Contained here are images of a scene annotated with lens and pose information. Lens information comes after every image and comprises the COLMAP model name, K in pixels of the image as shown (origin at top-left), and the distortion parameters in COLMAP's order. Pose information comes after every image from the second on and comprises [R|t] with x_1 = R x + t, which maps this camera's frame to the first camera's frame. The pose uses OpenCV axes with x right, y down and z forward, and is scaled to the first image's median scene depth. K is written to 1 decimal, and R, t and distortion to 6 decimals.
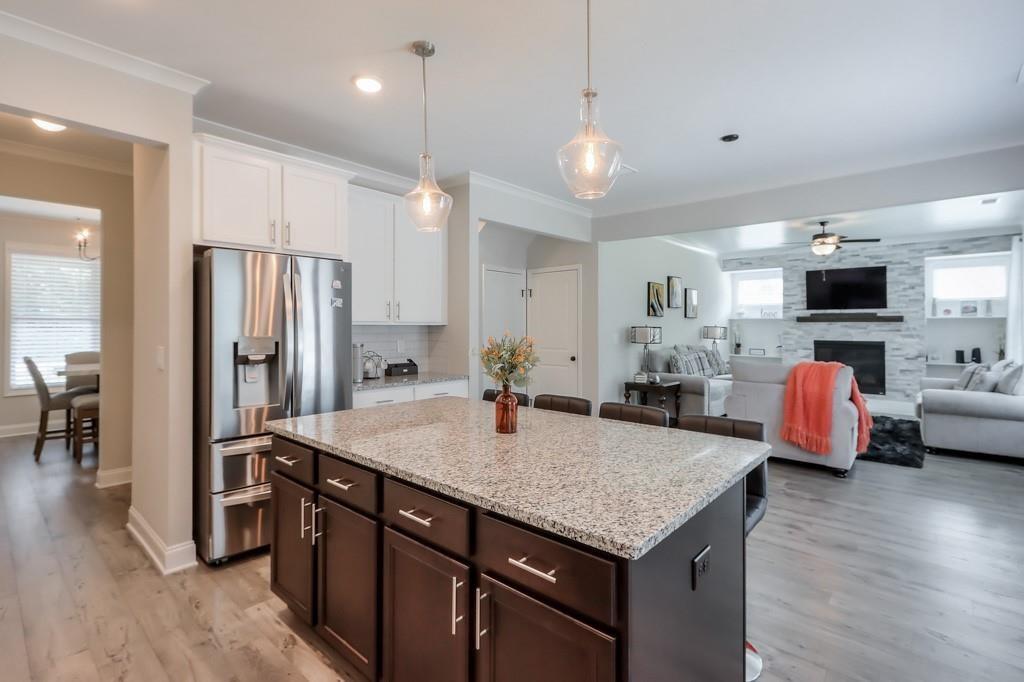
lens RADIAL K [[484.7, 0, 510.4], [0, 484.7, 329.9], [0, 0, 1]] dist [-0.001387, -0.000997]
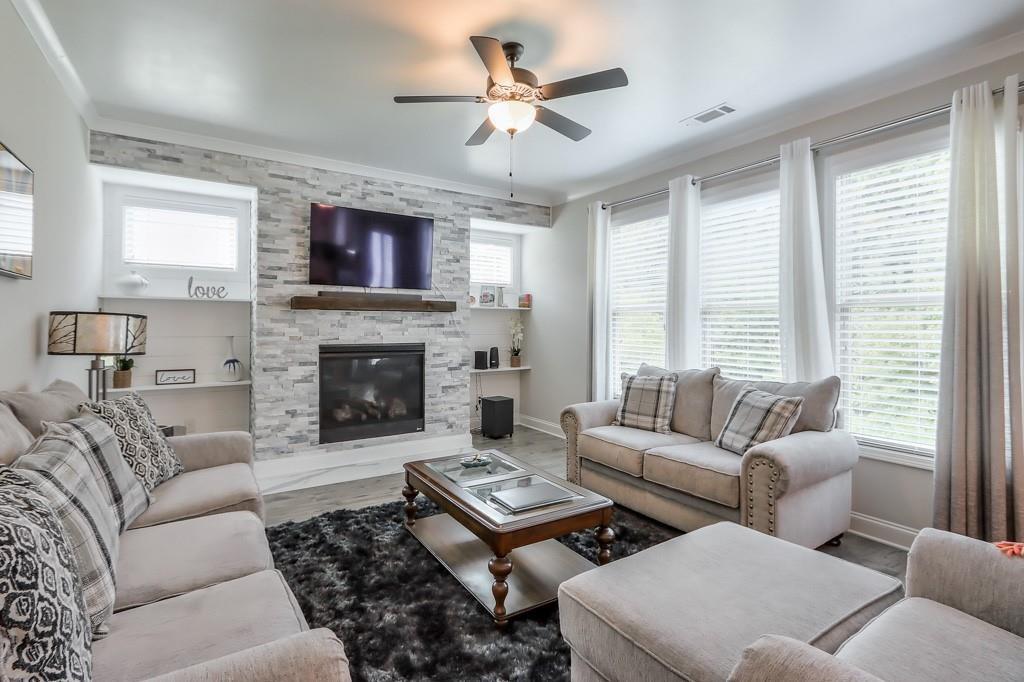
lens RADIAL K [[484.7, 0, 523.6], [0, 484.7, 320.6], [0, 0, 1]] dist [-0.001387, -0.000997]
pose [[0.260991, 0.005616, 0.965325, 0.212116], [0.002535, 0.999976, -0.006503, -0.000742], [-0.965338, 0.004145, 0.260970, 0.714830]]
